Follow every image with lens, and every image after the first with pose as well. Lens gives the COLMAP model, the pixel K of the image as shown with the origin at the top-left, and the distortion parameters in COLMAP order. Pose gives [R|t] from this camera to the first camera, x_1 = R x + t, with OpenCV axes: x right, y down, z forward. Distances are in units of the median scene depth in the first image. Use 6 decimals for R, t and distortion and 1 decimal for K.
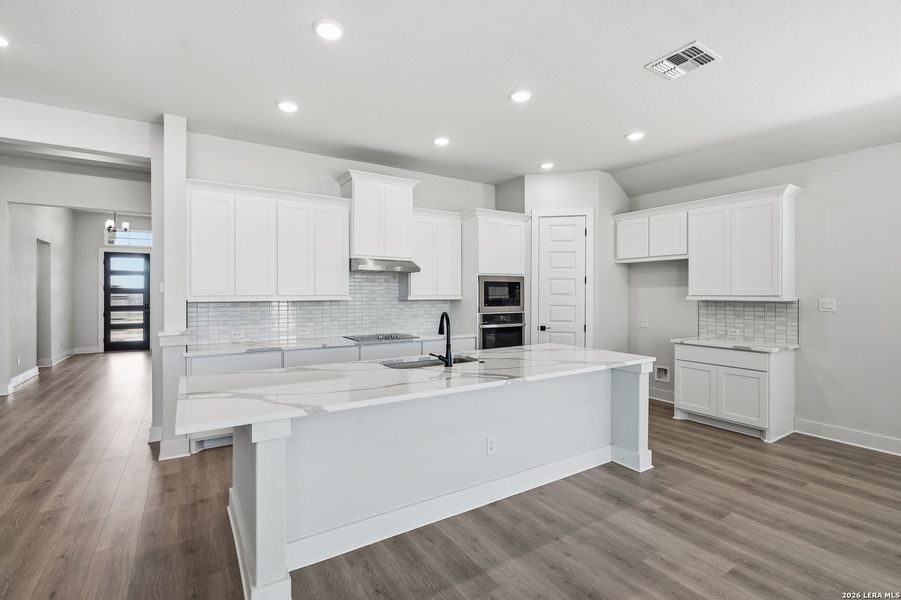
lens RADIAL K [[412.4, 0, 448.9], [0, 412.4, 295.8], [0, 0, 1]] dist [-0.004789, 0.001150]
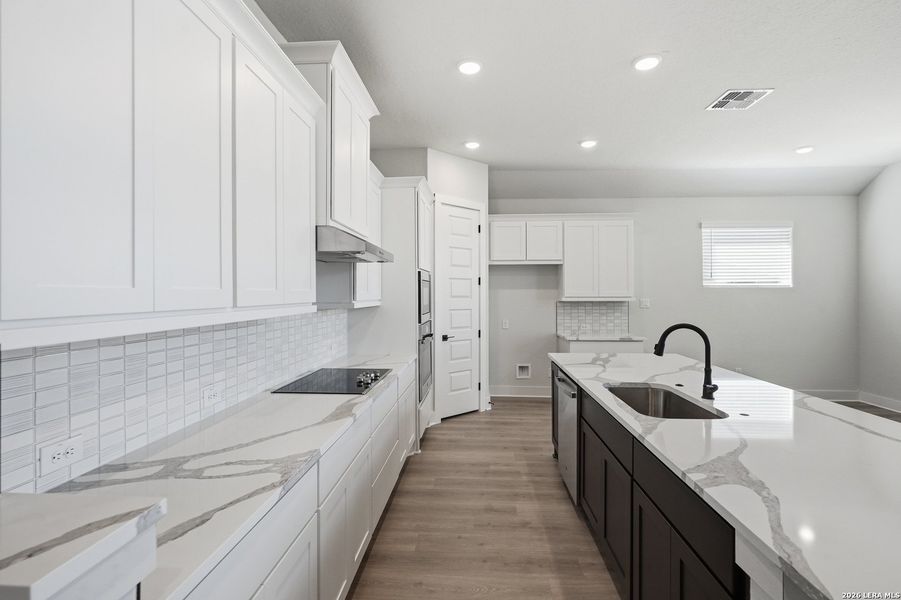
lens RADIAL K [[425.1, 0, 452.3], [0, 425.1, 292.1], [0, 0, 1]] dist [-0.007479, 0.001783]
pose [[0.588704, 0.001342, 0.808347, -0.532242], [0.007782, 0.999943, -0.007327, -0.008547], [-0.808311, 0.010604, 0.588660, 0.566553]]
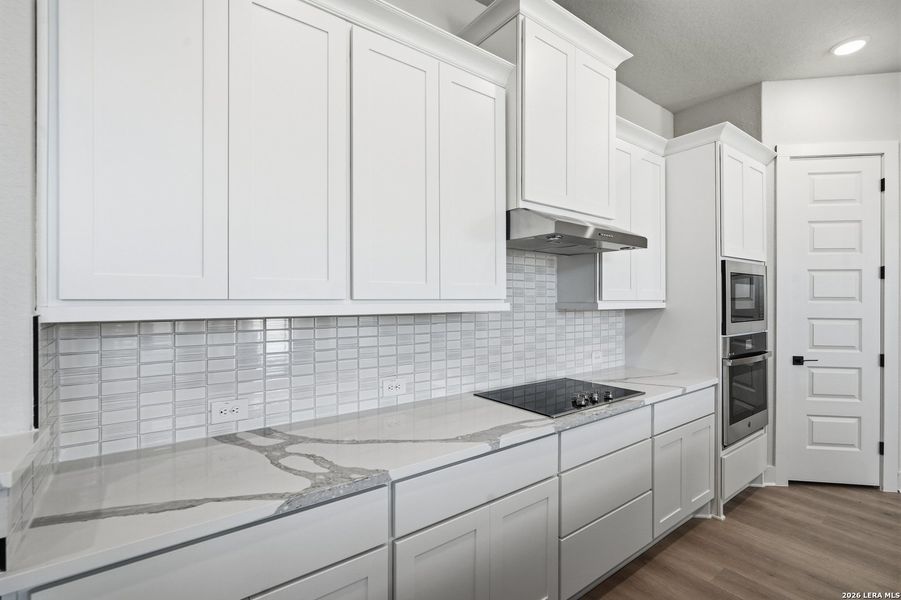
lens RADIAL K [[408.3, 0, 450.5], [0, 408.3, 300.0], [0, 0, 1]] dist [-0.007029, 0.000983]
pose [[0.997319, 0.000045, 0.073179, -0.318750], [0.000406, 0.999981, -0.006154, 0.001414], [-0.073178, 0.006167, 0.997300, 0.579630]]
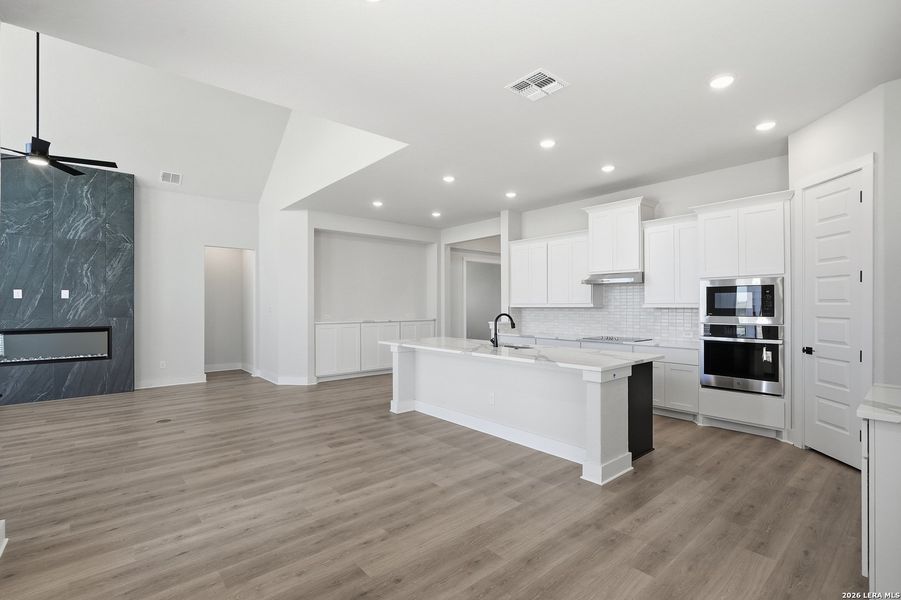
lens RADIAL K [[417.6, 0, 449.8], [0, 417.6, 304.7], [0, 0, 1]] dist [-0.006456, 0.000289]
pose [[0.141709, -0.002040, -0.989906, 0.966055], [-0.003838, 0.999989, -0.002610, 0.007677], [0.989901, 0.004169, 0.141700, 0.365728]]
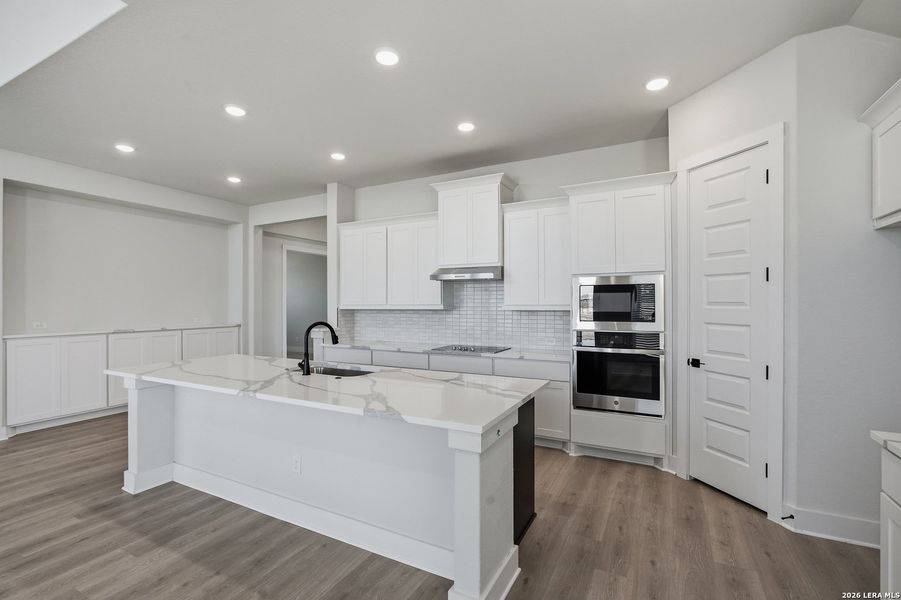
lens RADIAL K [[411.5, 0, 448.7], [0, 411.5, 302.3], [0, 0, 1]] dist [-0.004097, 0.000350]
pose [[0.496020, -0.003204, -0.868305, 0.647104], [-0.002685, 0.999983, -0.005224, -0.002056], [0.868307, 0.004922, 0.496003, 0.491703]]
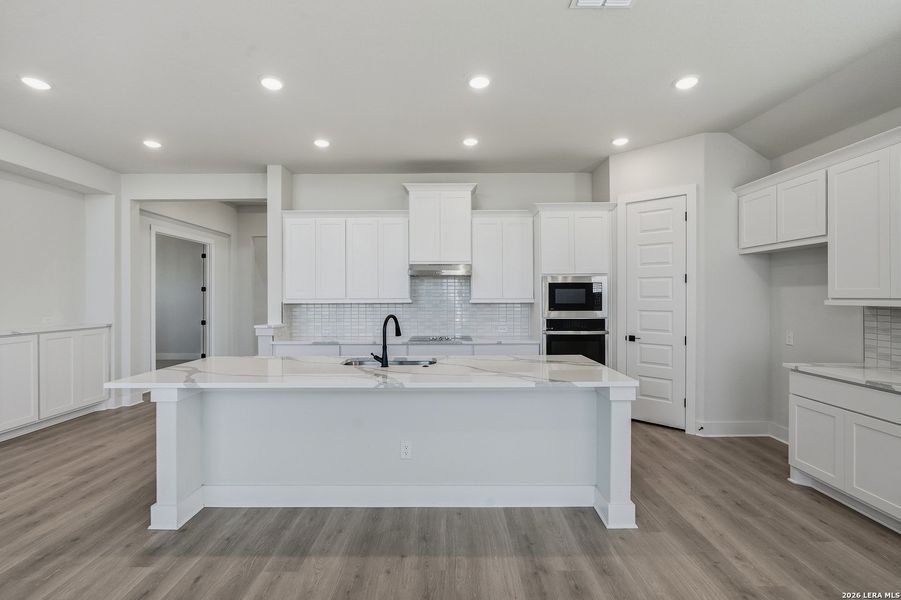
lens RADIAL K [[415.0, 0, 450.5], [0, 415.0, 298.2], [0, 0, 1]] dist [-0.003150, 0.000167]
pose [[0.843903, -0.000740, -0.536495, 0.429425], [-0.000426, 0.999998, -0.002050, 0.000442], [0.536495, 0.001958, 0.843901, 0.127036]]
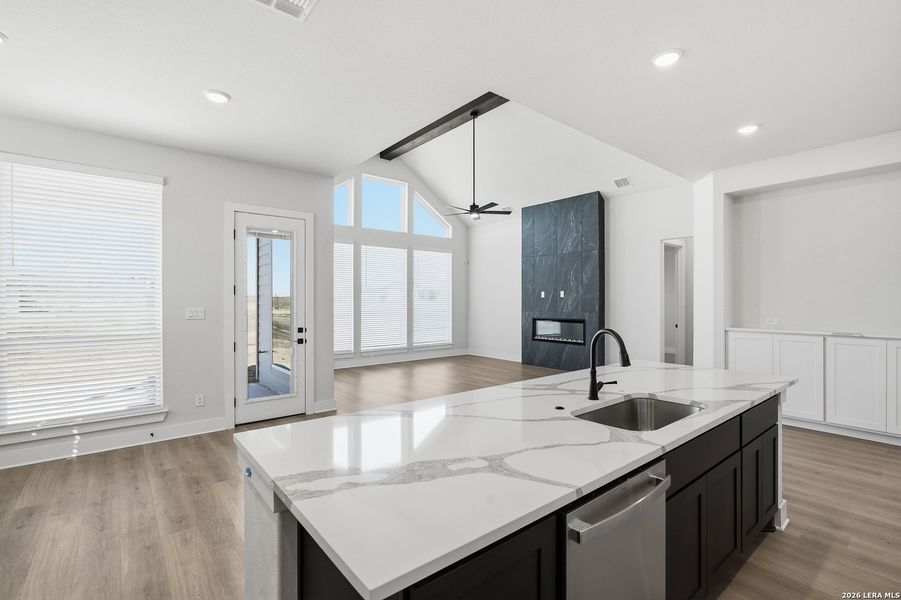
lens RADIAL K [[412.4, 0, 448.9], [0, 412.4, 295.8], [0, 0, 1]] dist [-0.004789, 0.001150]
pose [[-0.993805, 0.000620, -0.111138, 0.209737], [0.001174, 0.999987, -0.004918, -0.007959], [0.111133, -0.005018, -0.993793, 1.056925]]
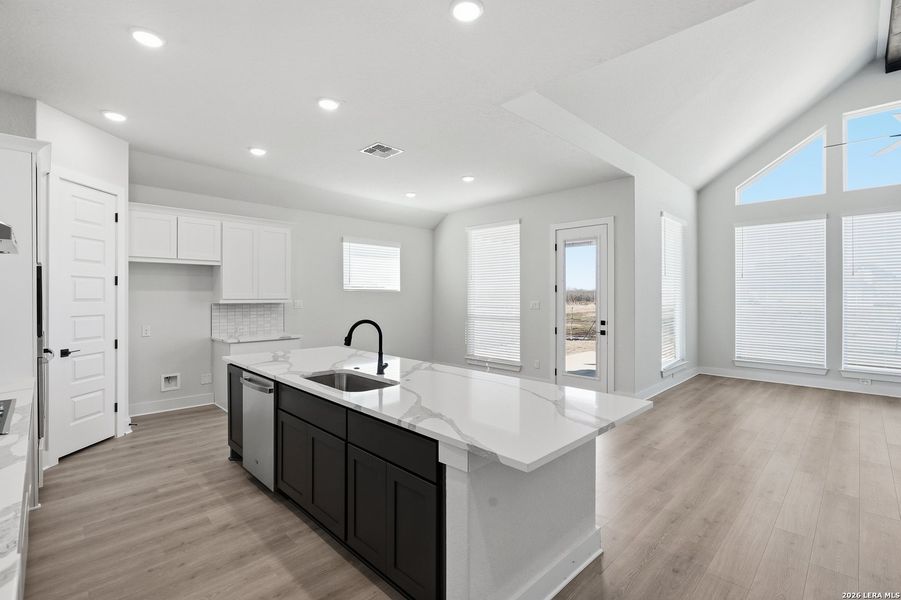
lens RADIAL K [[412.4, 0, 448.9], [0, 412.4, 295.8], [0, 0, 1]] dist [-0.004789, 0.001150]
pose [[-0.208912, -0.002730, 0.977931, -0.612239], [0.005687, 0.999976, 0.004007, -0.011242], [-0.977918, 0.006398, -0.208892, 0.641578]]
